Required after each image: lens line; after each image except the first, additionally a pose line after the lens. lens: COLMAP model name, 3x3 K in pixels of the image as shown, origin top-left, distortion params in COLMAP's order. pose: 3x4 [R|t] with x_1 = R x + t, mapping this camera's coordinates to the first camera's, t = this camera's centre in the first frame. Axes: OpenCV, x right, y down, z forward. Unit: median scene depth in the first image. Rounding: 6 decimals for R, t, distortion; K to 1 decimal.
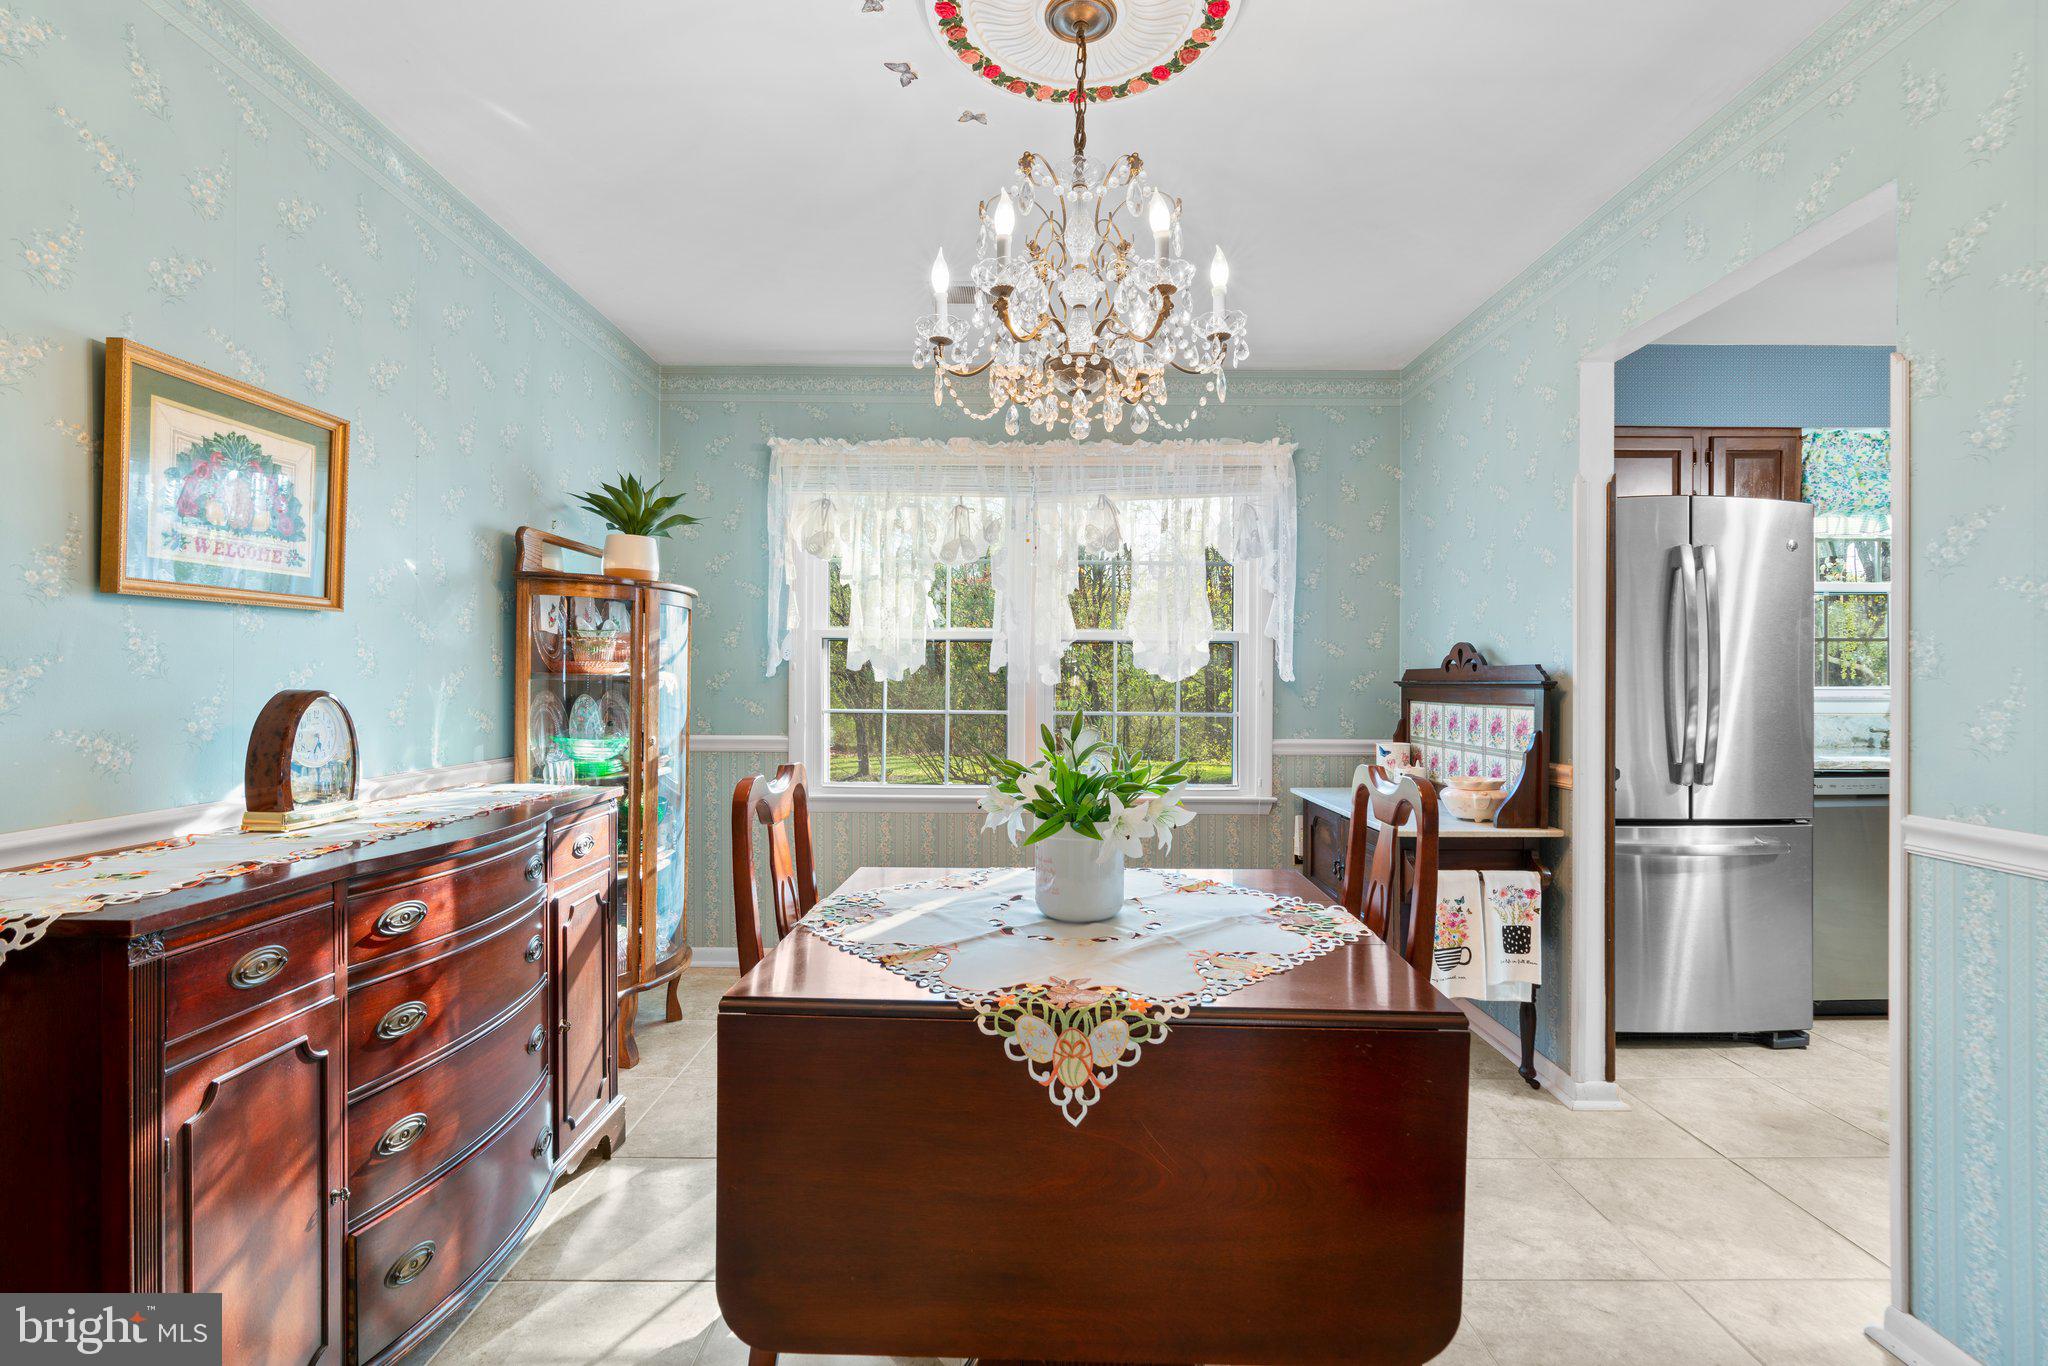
lens RADIAL K [[924.7, 0, 1020.1], [0, 924.7, 675.3], [0, 0, 1]] dist [-0.015135, 0.006695]
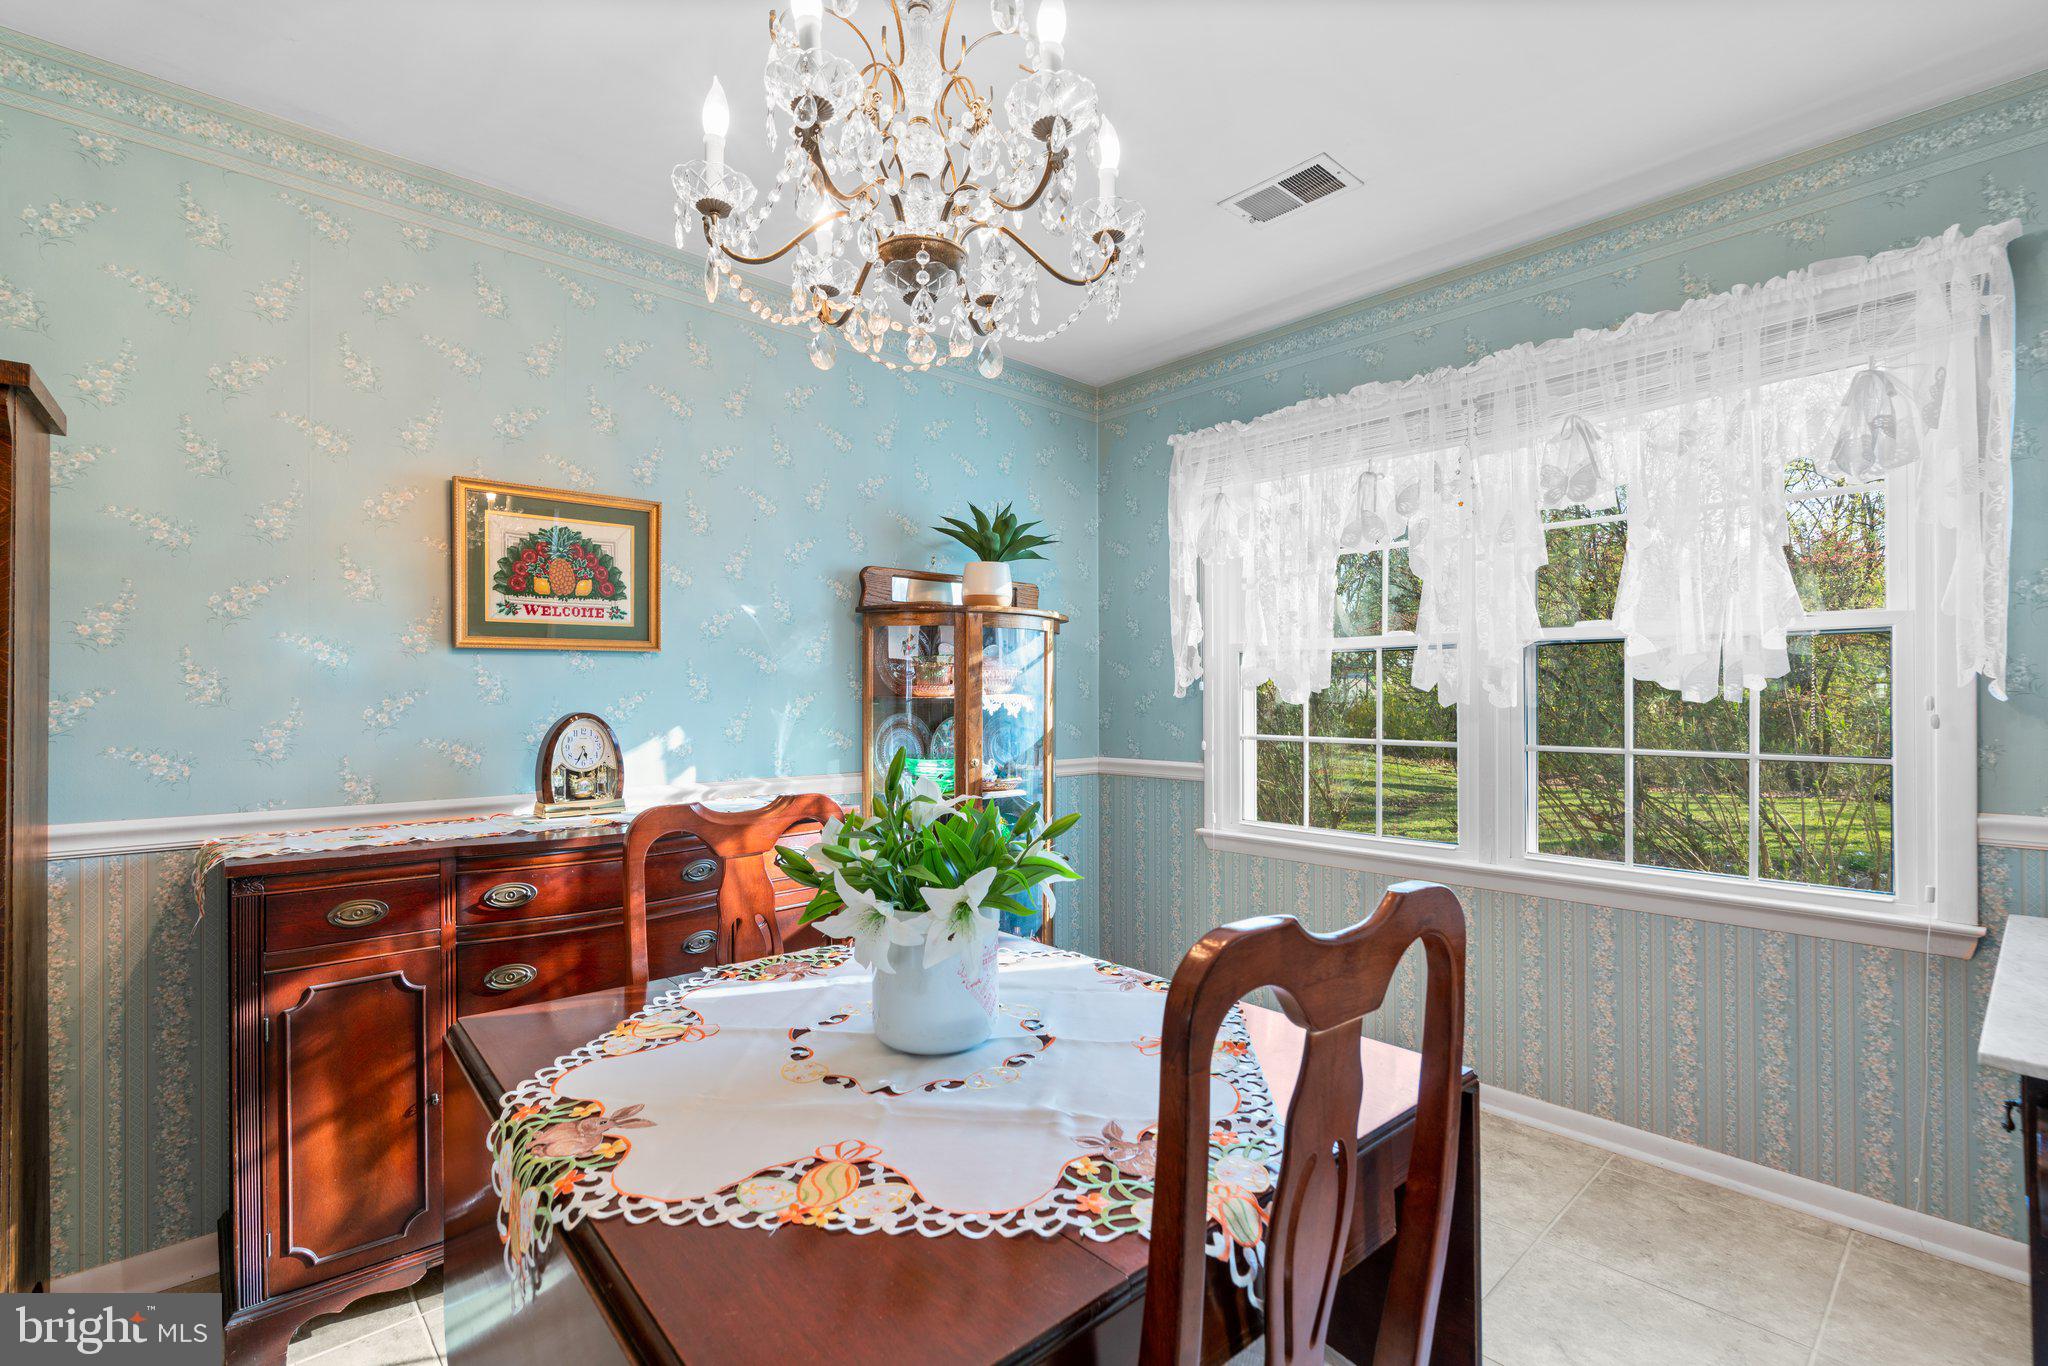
lens RADIAL K [[924.7, 0, 1035.8], [0, 924.7, 690.1], [0, 0, 1]] dist [-0.015135, 0.006695]
pose [[0.676495, -0.012040, -0.736349, 0.450751], [0.008721, 0.999927, -0.008338, 0.000026], [0.736396, -0.000781, 0.676551, 0.411854]]
